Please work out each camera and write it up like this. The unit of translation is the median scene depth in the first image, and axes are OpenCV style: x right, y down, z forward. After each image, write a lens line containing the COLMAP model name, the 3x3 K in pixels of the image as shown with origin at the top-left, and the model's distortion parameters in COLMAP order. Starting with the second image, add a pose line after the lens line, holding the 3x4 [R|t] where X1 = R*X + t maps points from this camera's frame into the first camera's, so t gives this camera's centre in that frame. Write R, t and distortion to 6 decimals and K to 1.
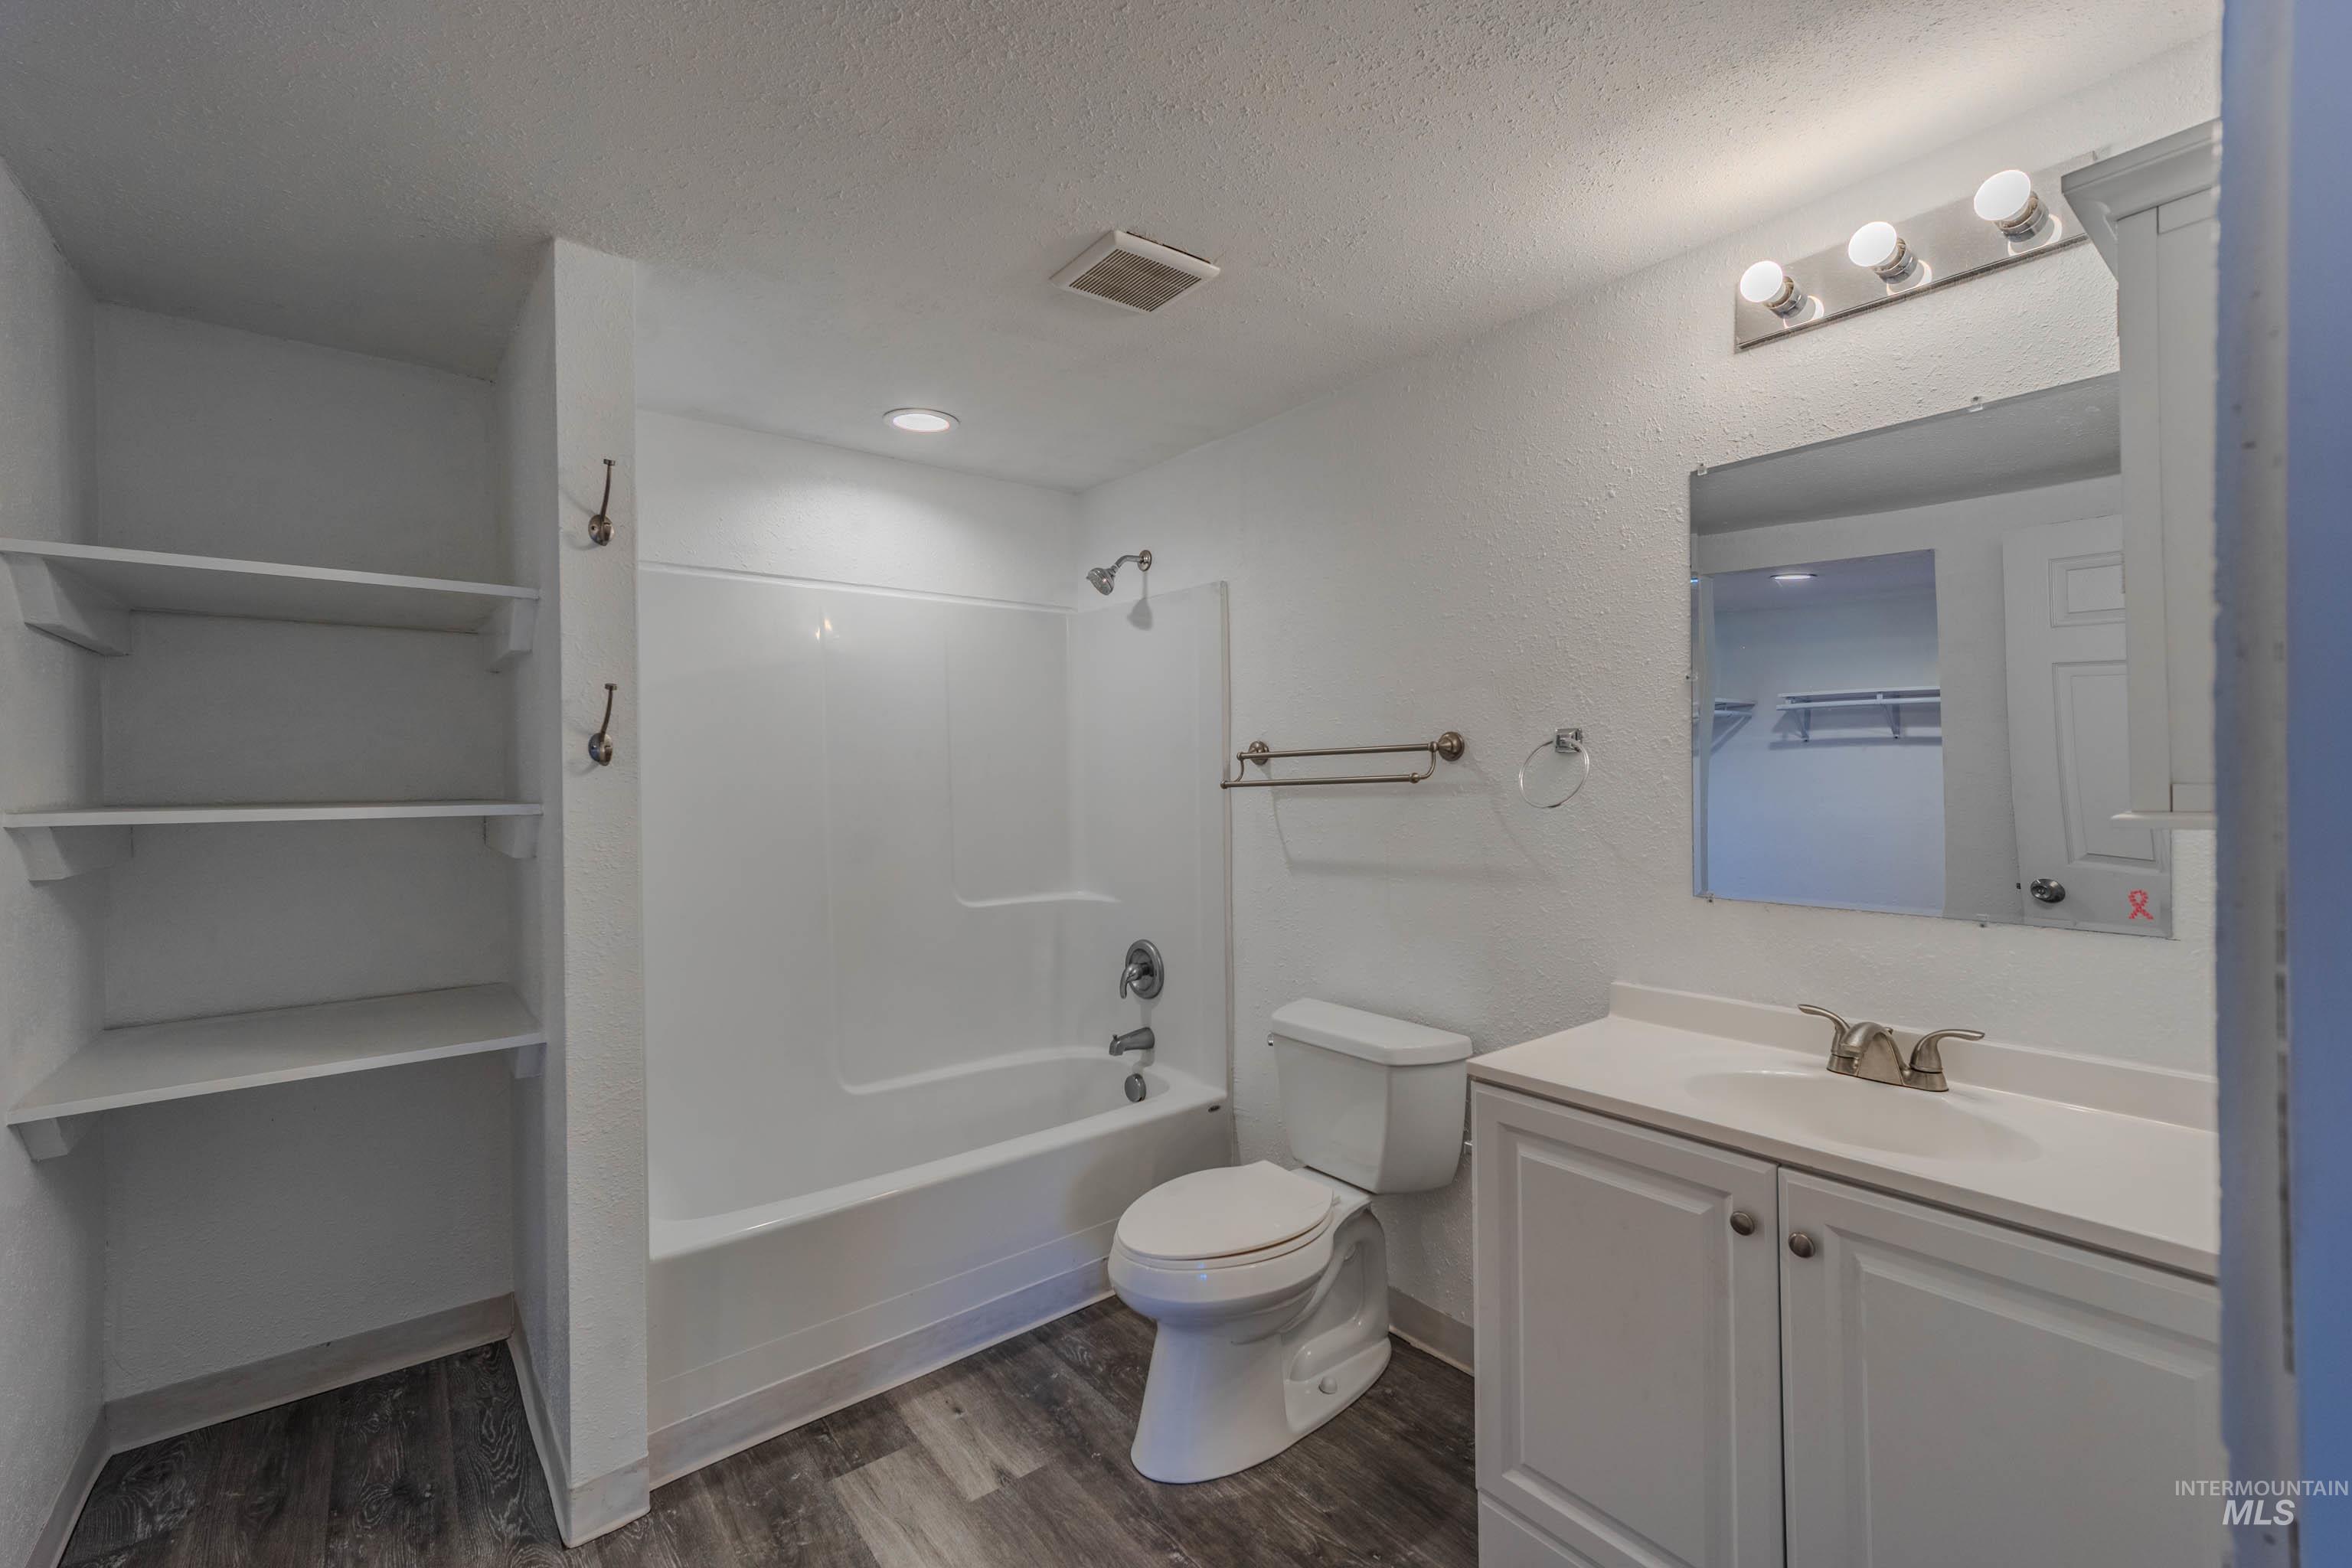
lens RADIAL K [[1006.6, 0, 1174.3], [0, 1006.6, 775.6], [0, 0, 1]] dist [-0.003342, 0.007558]
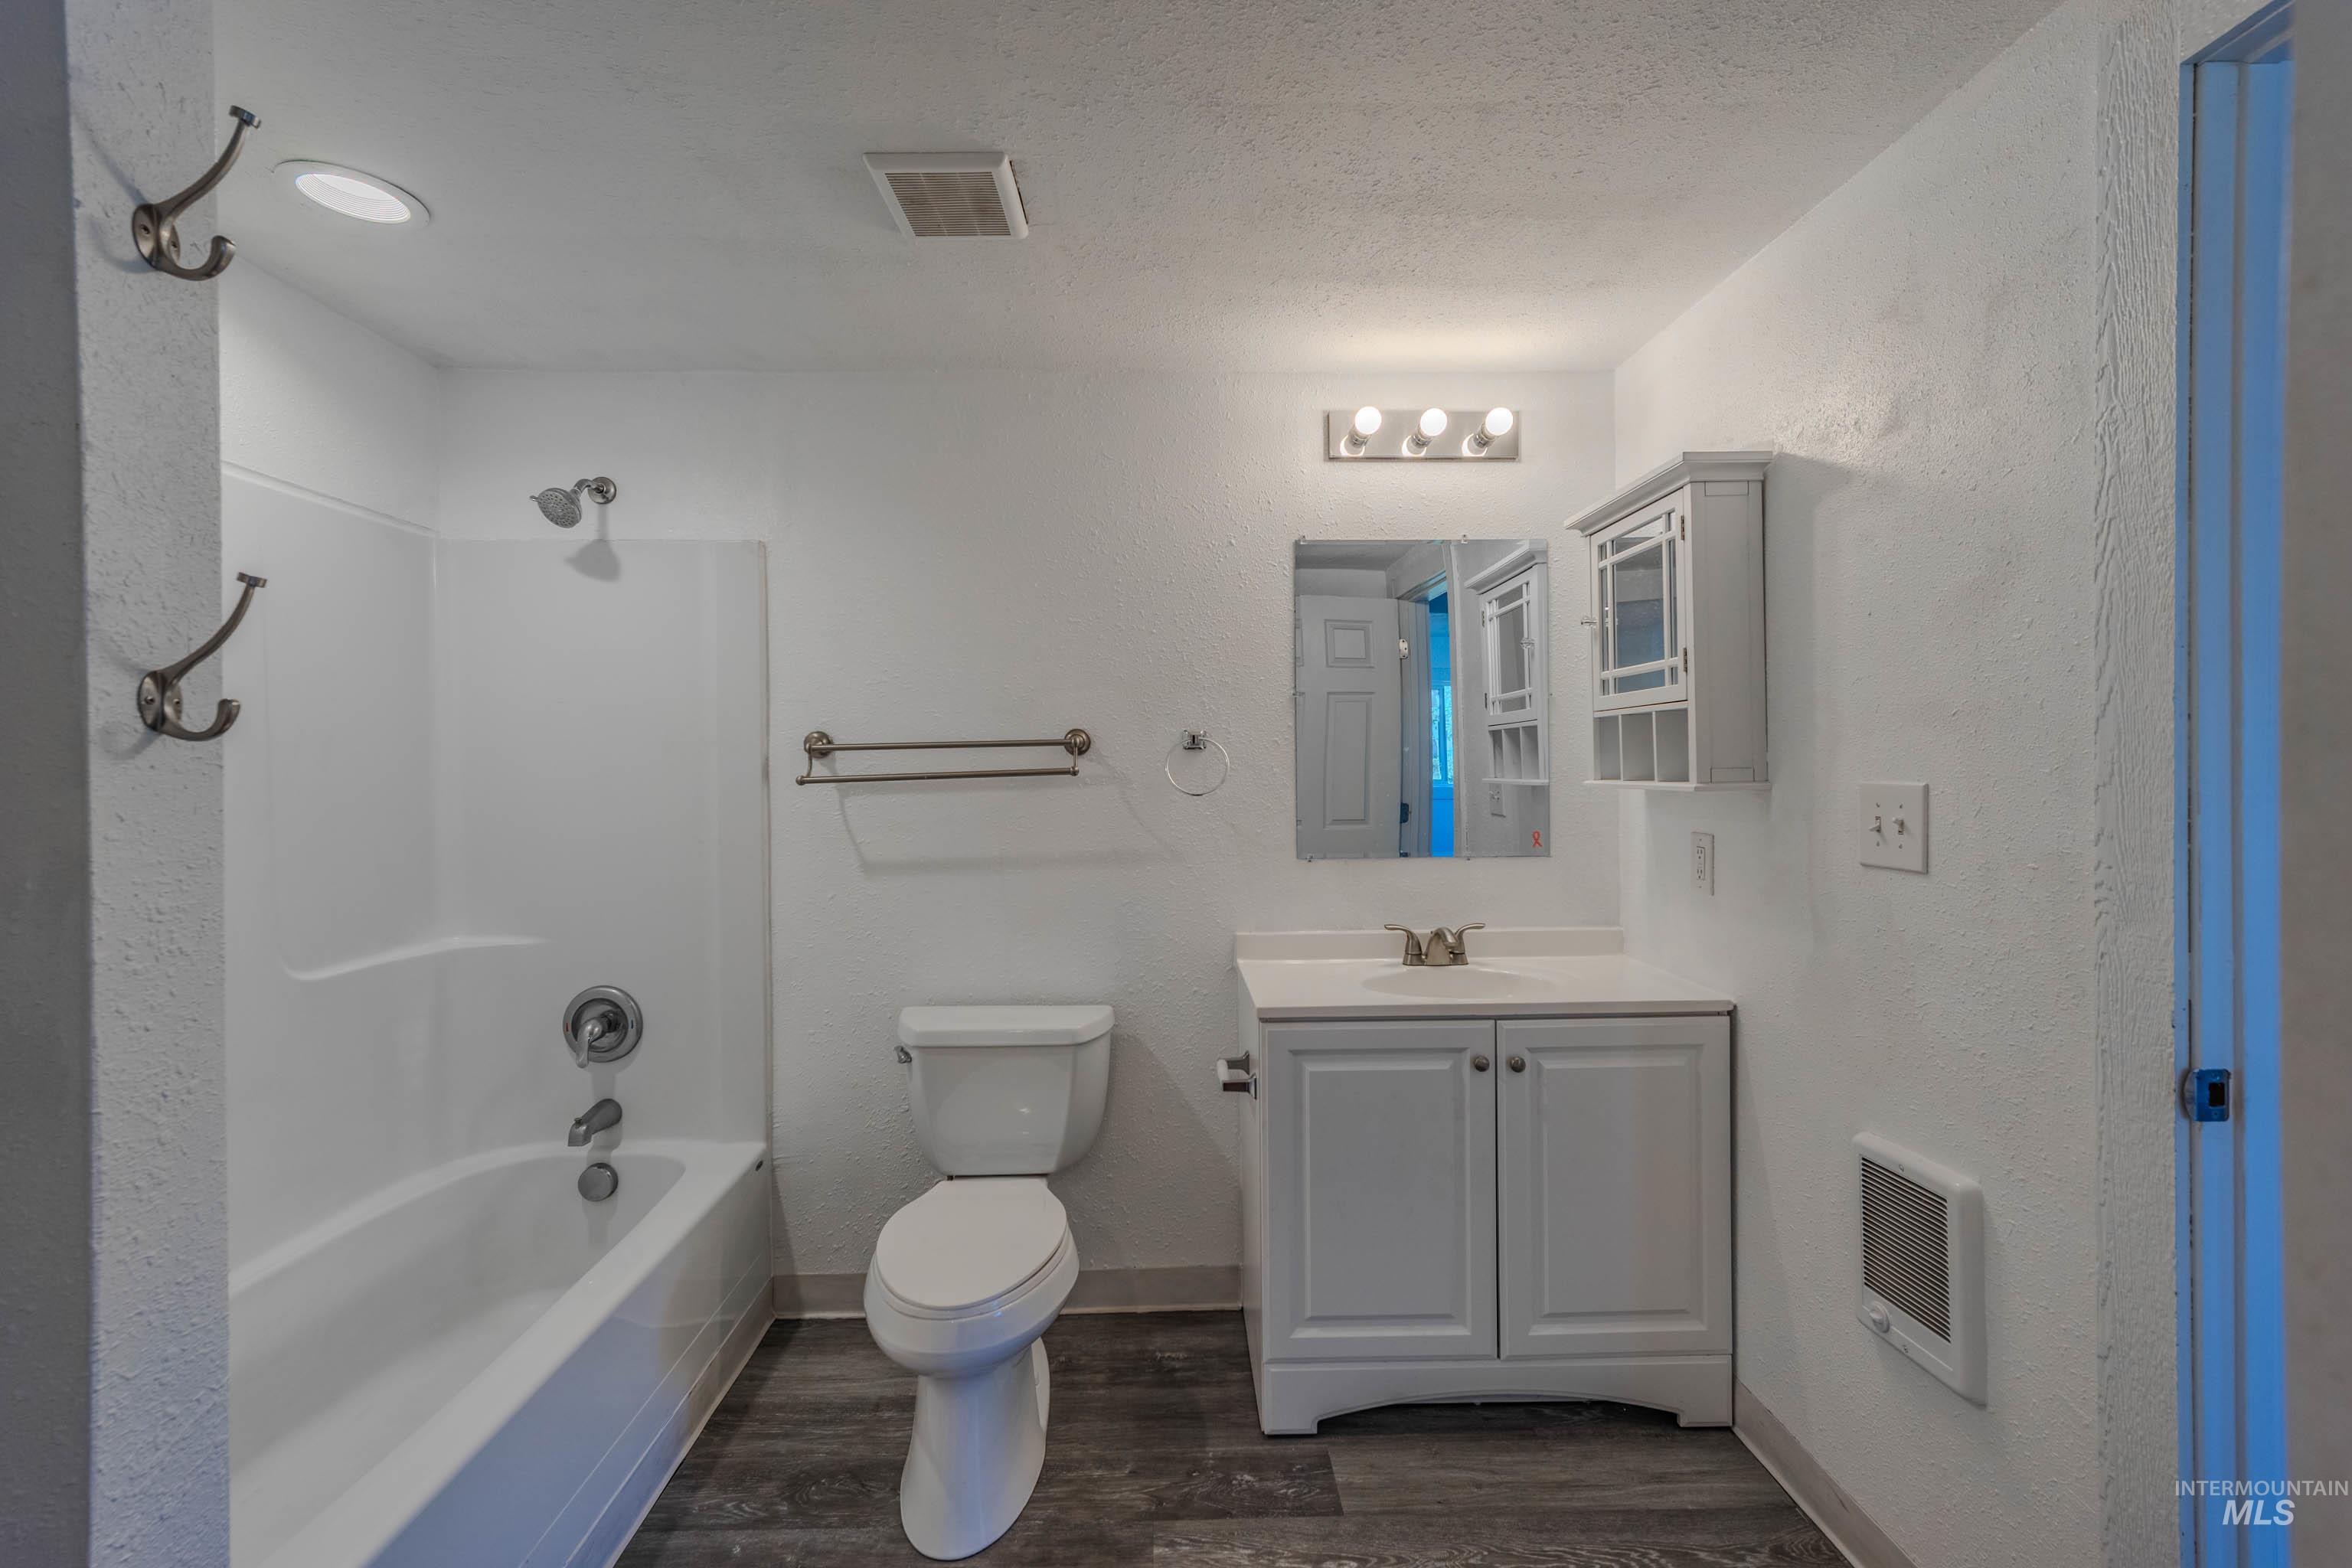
lens RADIAL K [[1006.6, 0, 1174.3], [0, 1006.6, 775.6], [0, 0, 1]] dist [-0.003342, 0.007558]
pose [[0.603110, -0.003024, 0.797652, -0.574887], [0.004570, 0.999990, 0.000336, 0.007634], [-0.797645, 0.003442, 0.603118, 0.290722]]
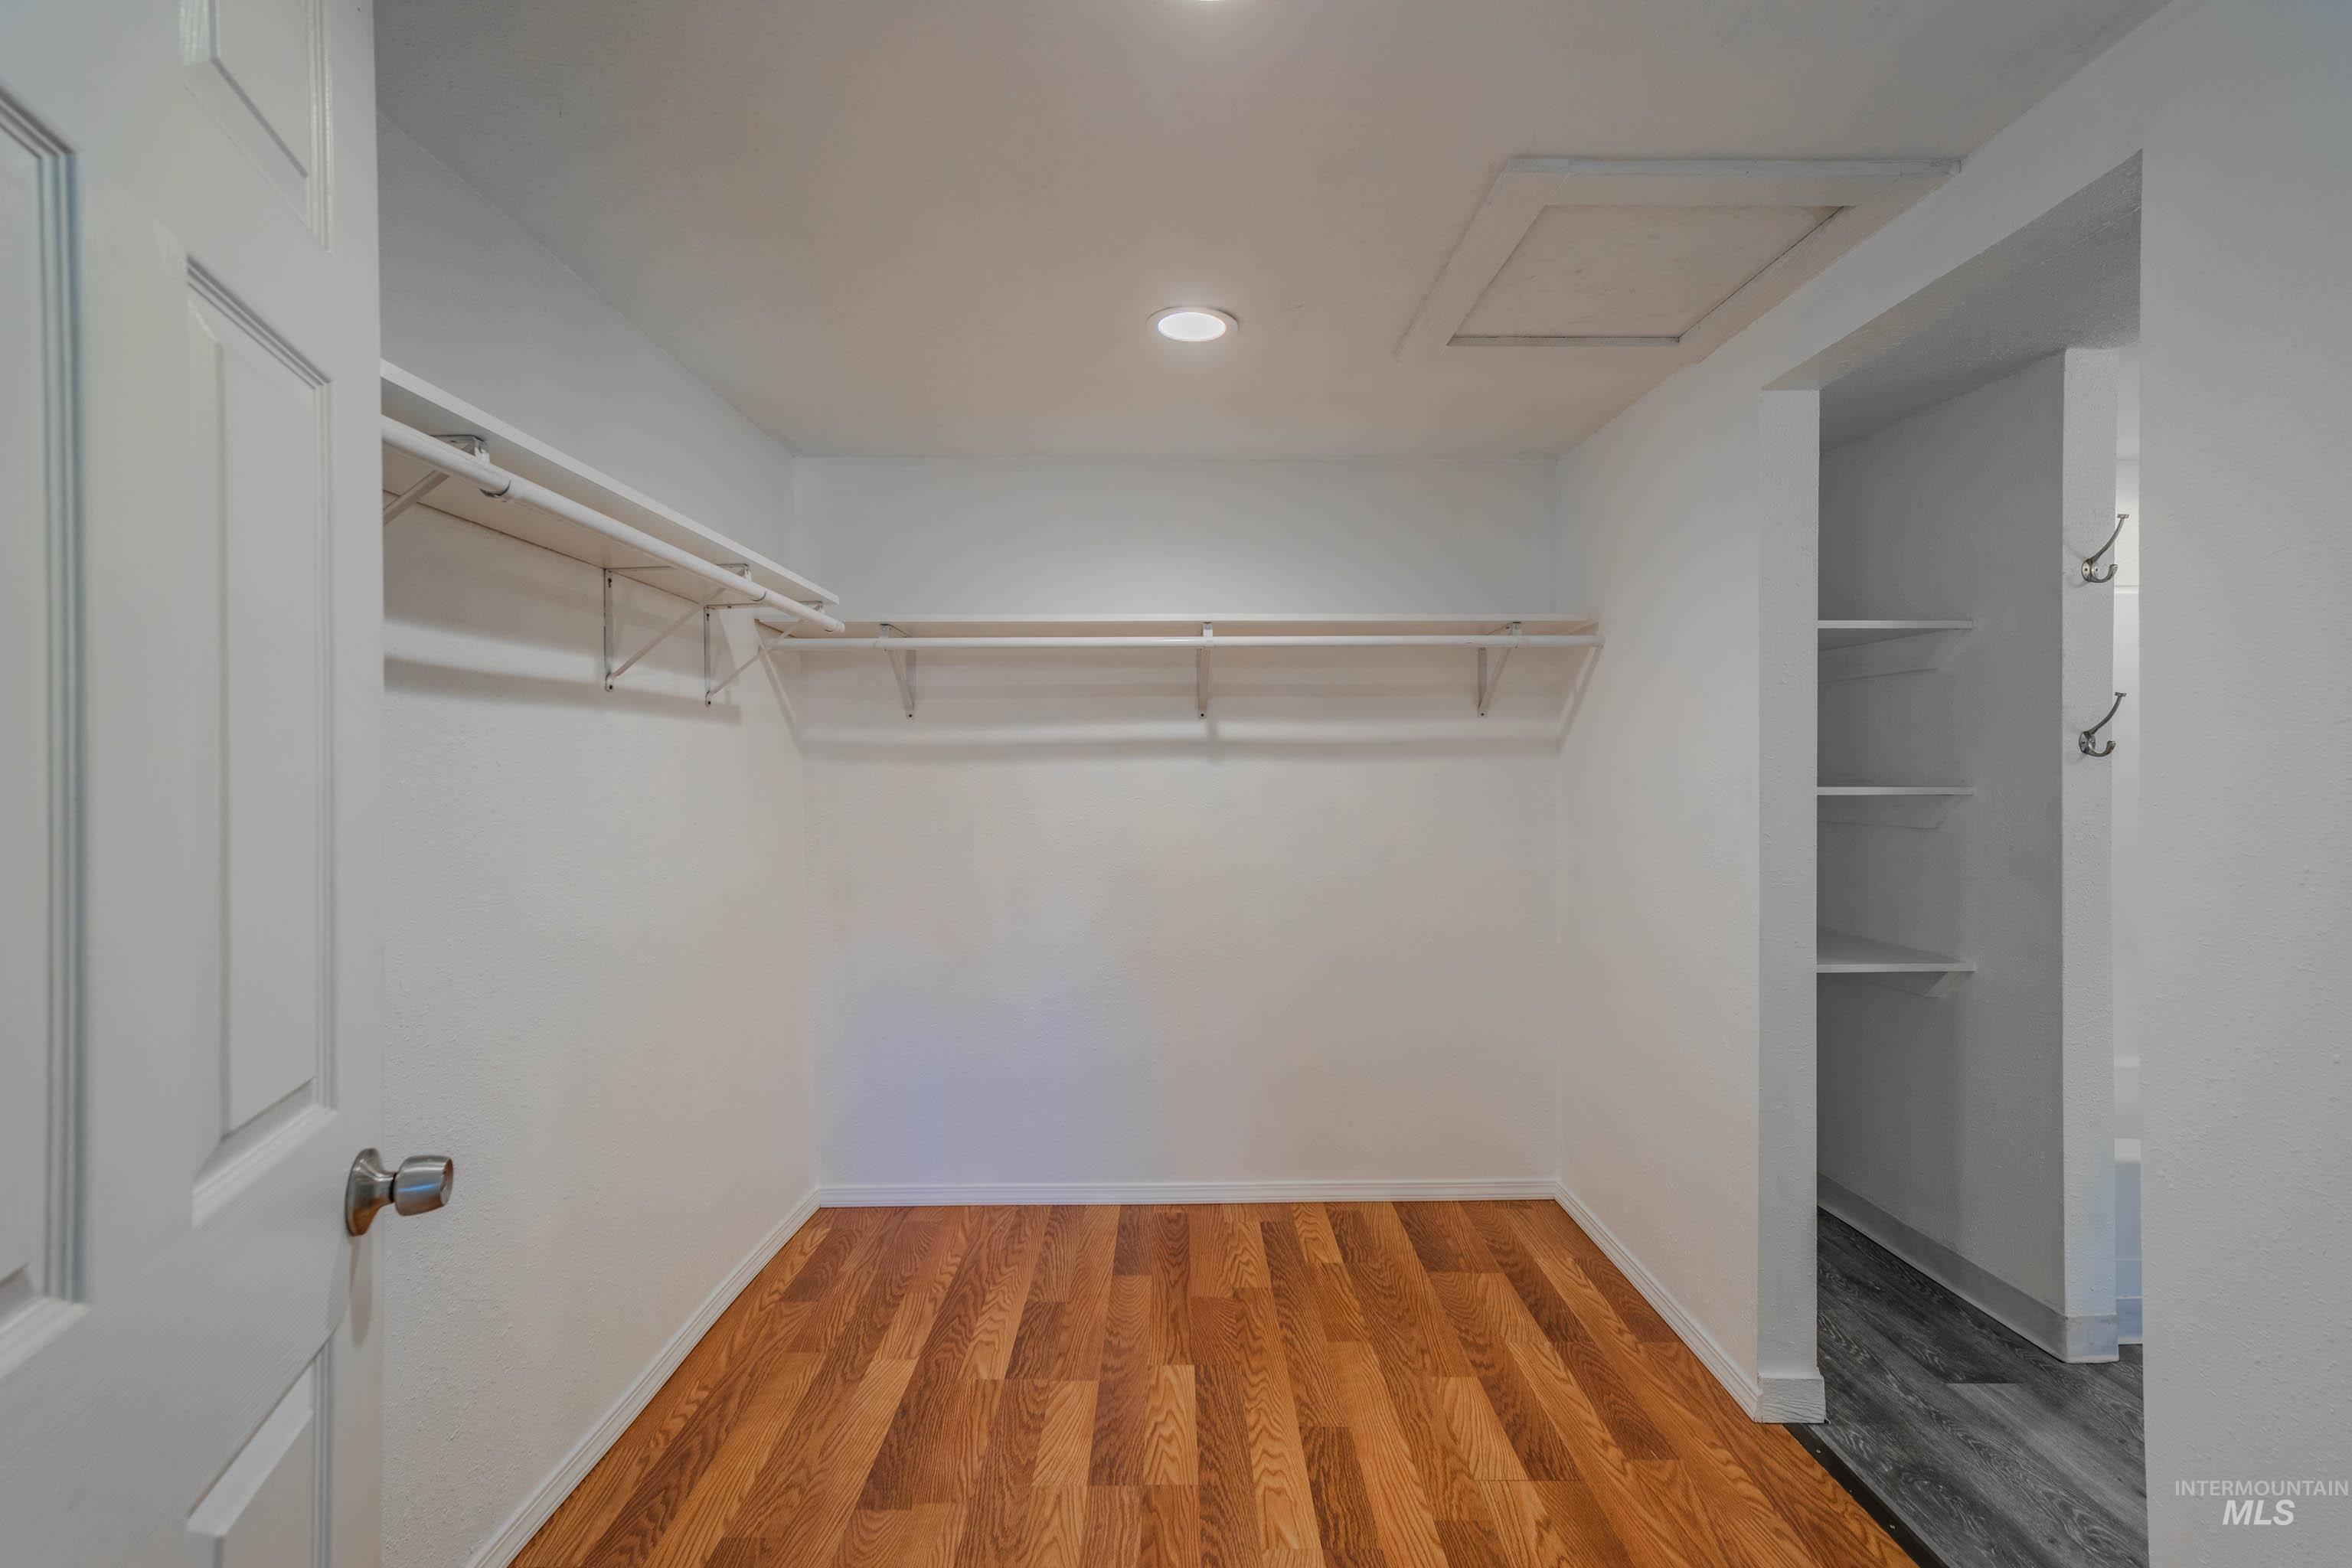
lens RADIAL K [[1006.6, 0, 1174.3], [0, 1006.6, 775.6], [0, 0, 1]] dist [-0.003342, 0.007558]
pose [[0.794381, 0.008909, -0.607354, -0.618007], [-0.004030, 0.999948, 0.009398, 0.005738], [0.607406, -0.005018, 0.794375, -0.612656]]
